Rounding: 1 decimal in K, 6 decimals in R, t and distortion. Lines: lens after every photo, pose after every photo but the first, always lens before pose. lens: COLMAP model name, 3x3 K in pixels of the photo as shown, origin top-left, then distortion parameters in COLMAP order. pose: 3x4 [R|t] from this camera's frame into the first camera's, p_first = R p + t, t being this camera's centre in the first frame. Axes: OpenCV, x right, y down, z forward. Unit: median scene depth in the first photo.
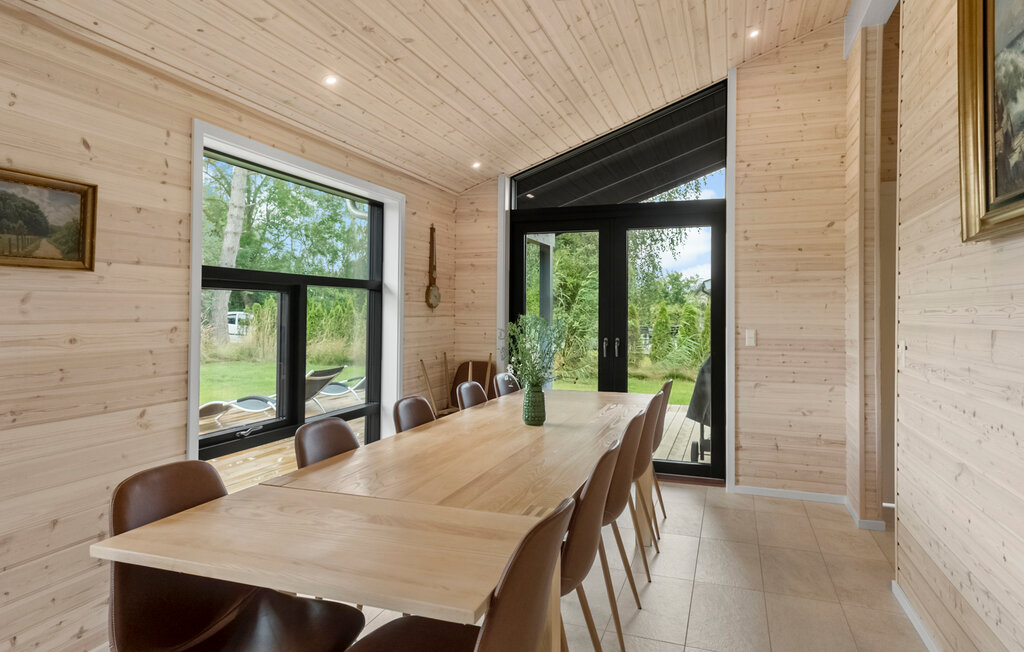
lens RADIAL K [[630.0, 0, 508.9], [0, 630.0, 322.2], [0, 0, 1]] dist [0.014520, 0.001741]
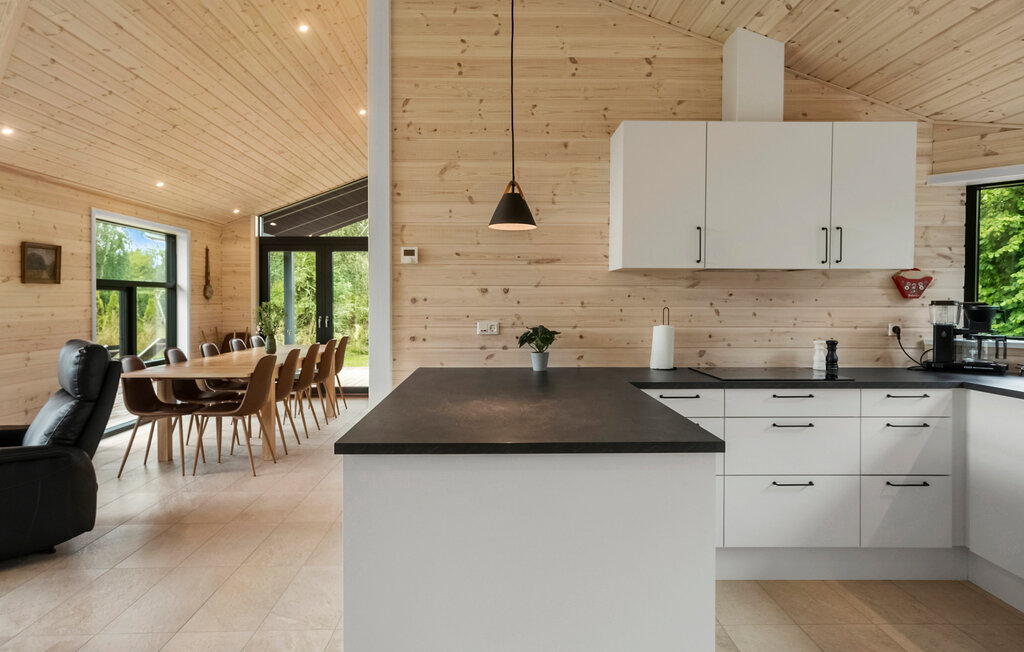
lens RADIAL K [[637.5, 0, 484.1], [0, 637.5, 313.3], [0, 0, 1]] dist [0.006864, 0.004358]
pose [[0.945174, -0.012149, 0.326340, 0.013892], [0.011230, 0.999926, 0.004699, 0.016402], [-0.326373, -0.000776, 0.945241, -0.895252]]
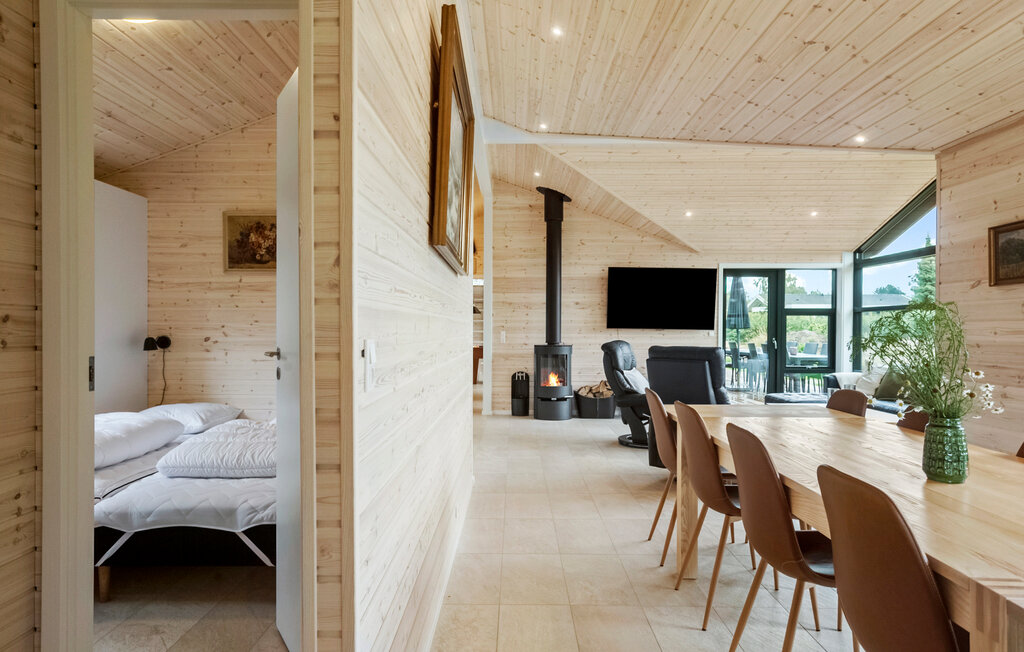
lens RADIAL K [[630.0, 0, 506.7], [0, 630.0, 330.4], [0, 0, 1]] dist [0.014520, 0.001741]
pose [[-0.944971, -0.006506, -0.327089, 0.459472], [-0.011709, 0.999834, 0.013941, 0.010450], [0.326944, 0.017004, -0.944891, 1.028053]]
